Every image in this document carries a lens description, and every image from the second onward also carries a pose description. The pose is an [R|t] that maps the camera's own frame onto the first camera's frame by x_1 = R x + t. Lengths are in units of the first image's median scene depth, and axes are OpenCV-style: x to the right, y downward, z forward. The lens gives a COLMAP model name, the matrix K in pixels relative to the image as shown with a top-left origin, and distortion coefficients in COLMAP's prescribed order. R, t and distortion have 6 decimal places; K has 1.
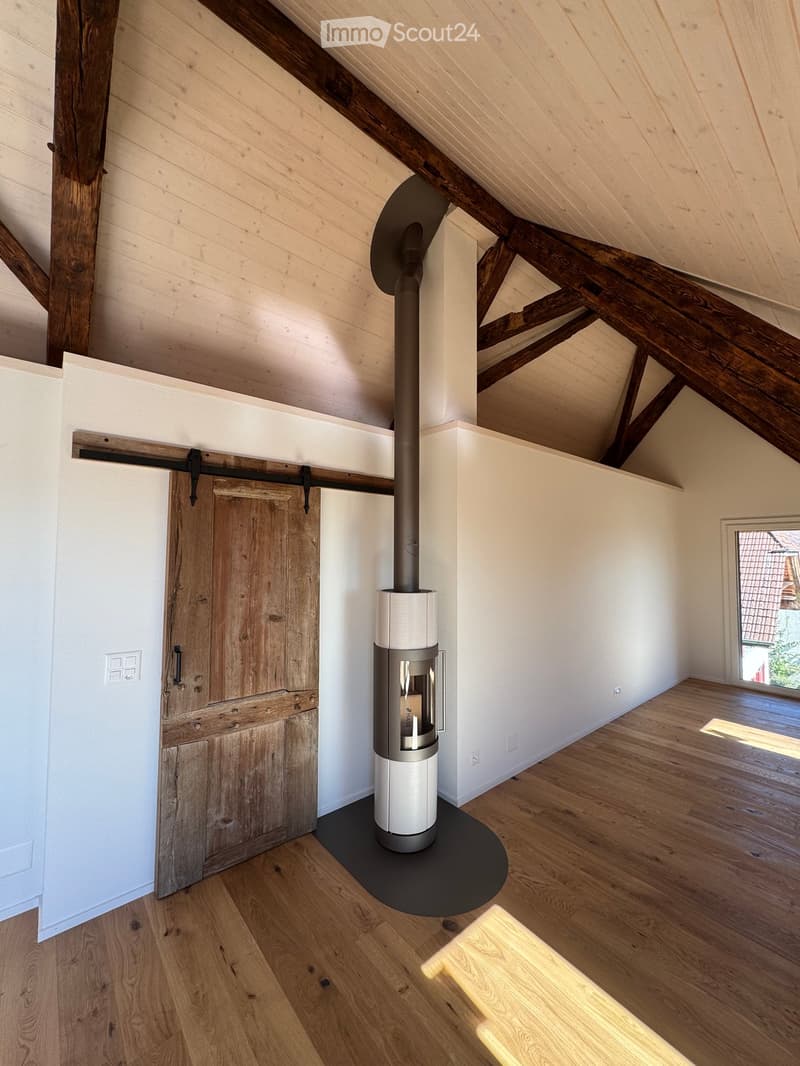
lens RADIAL K [[425.8, 0, 401.0], [0, 425.8, 533.3], [0, 0, 1]] dist [-0.000690, -0.000205]
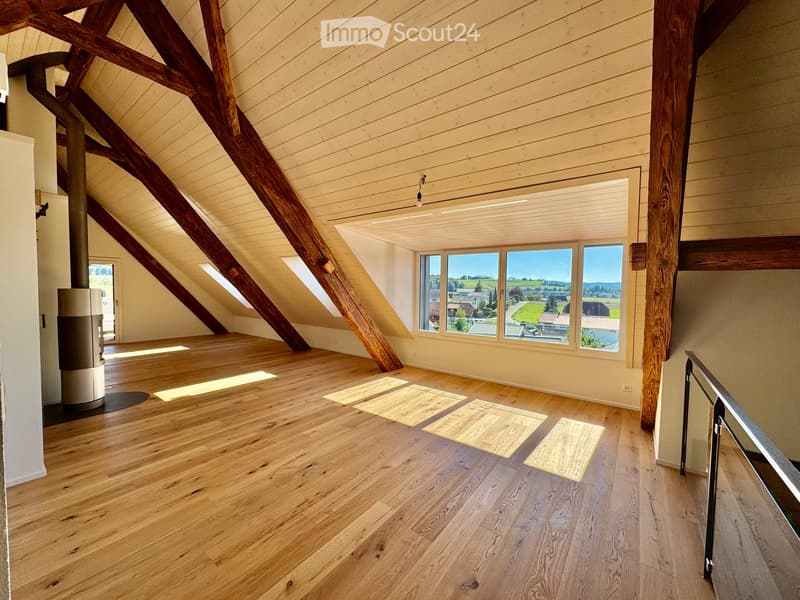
lens RADIAL K [[319.6, 0, 401.1], [0, 319.6, 298.4], [0, 0, 1]] dist [-0.000690, -0.000205]
pose [[-0.225751, -0.042749, 0.973247, -2.135993], [-0.057148, 0.997897, 0.030576, 0.062253], [-0.972507, -0.048717, -0.227720, -0.114239]]
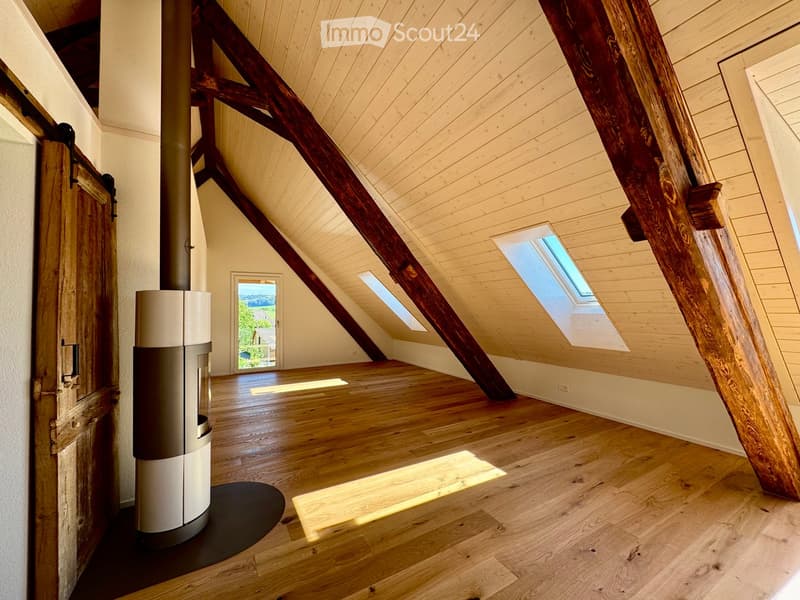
lens RADIAL K [[319.6, 0, 400.0], [0, 319.6, 300.3], [0, 0, 1]] dist [-0.000690, -0.000205]
pose [[0.185327, 0.020490, 0.982463, -0.776584], [-0.032630, 0.999360, -0.014687, 0.183249], [-0.982135, -0.029336, 0.185877, 0.417621]]
